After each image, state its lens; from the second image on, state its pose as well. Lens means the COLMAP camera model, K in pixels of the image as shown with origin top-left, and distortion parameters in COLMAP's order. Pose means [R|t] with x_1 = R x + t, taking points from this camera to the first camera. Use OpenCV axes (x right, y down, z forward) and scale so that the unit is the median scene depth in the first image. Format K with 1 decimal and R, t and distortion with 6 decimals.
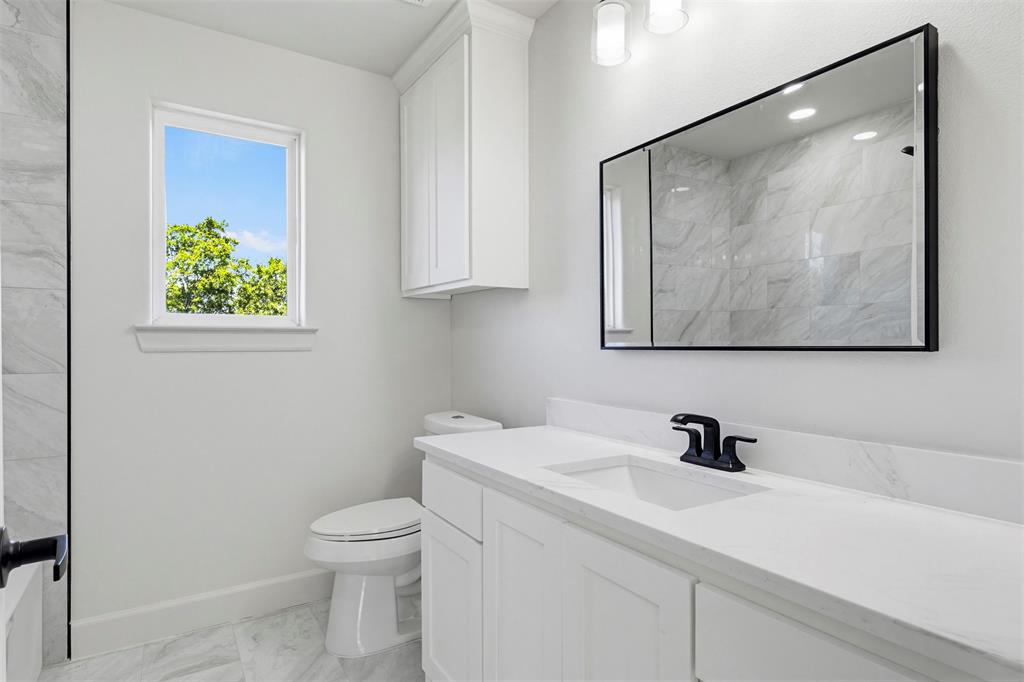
lens RADIAL K [[562.1, 0, 512.0], [0, 562.1, 341.0], [0, 0, 1]] dist [0.010996, -0.002401]
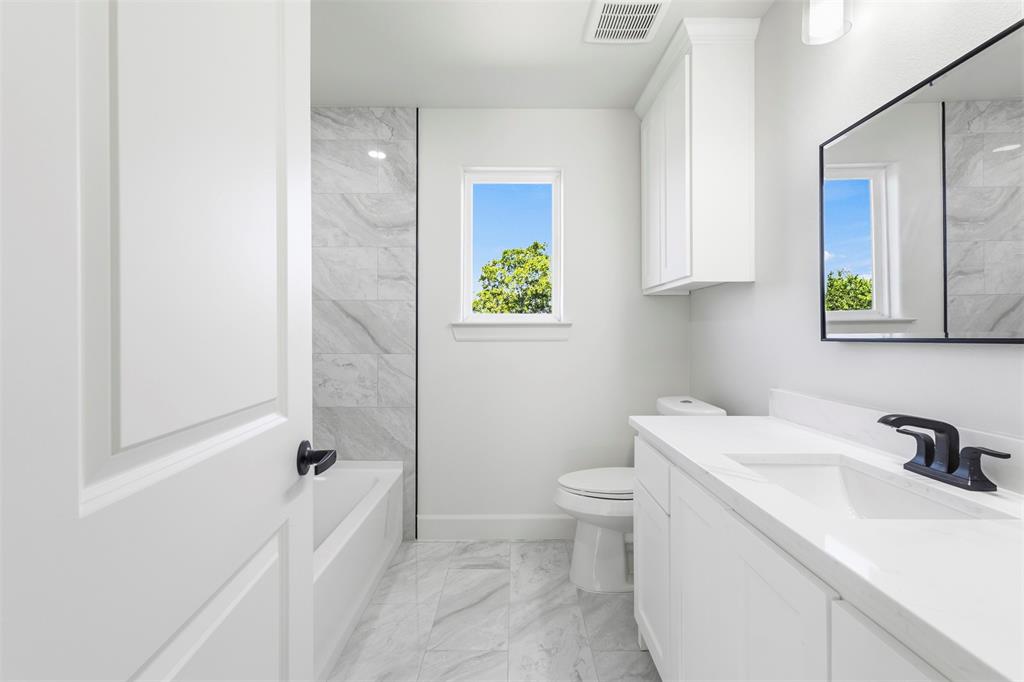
lens RADIAL K [[480.0, 0, 517.0], [0, 480.0, 330.4], [0, 0, 1]] dist [-0.001317, 0.007552]
pose [[0.846616, -0.005880, -0.532172, 0.139794], [0.003448, 0.999979, -0.005564, -0.000193], [0.532193, 0.002876, 0.846618, 0.032325]]
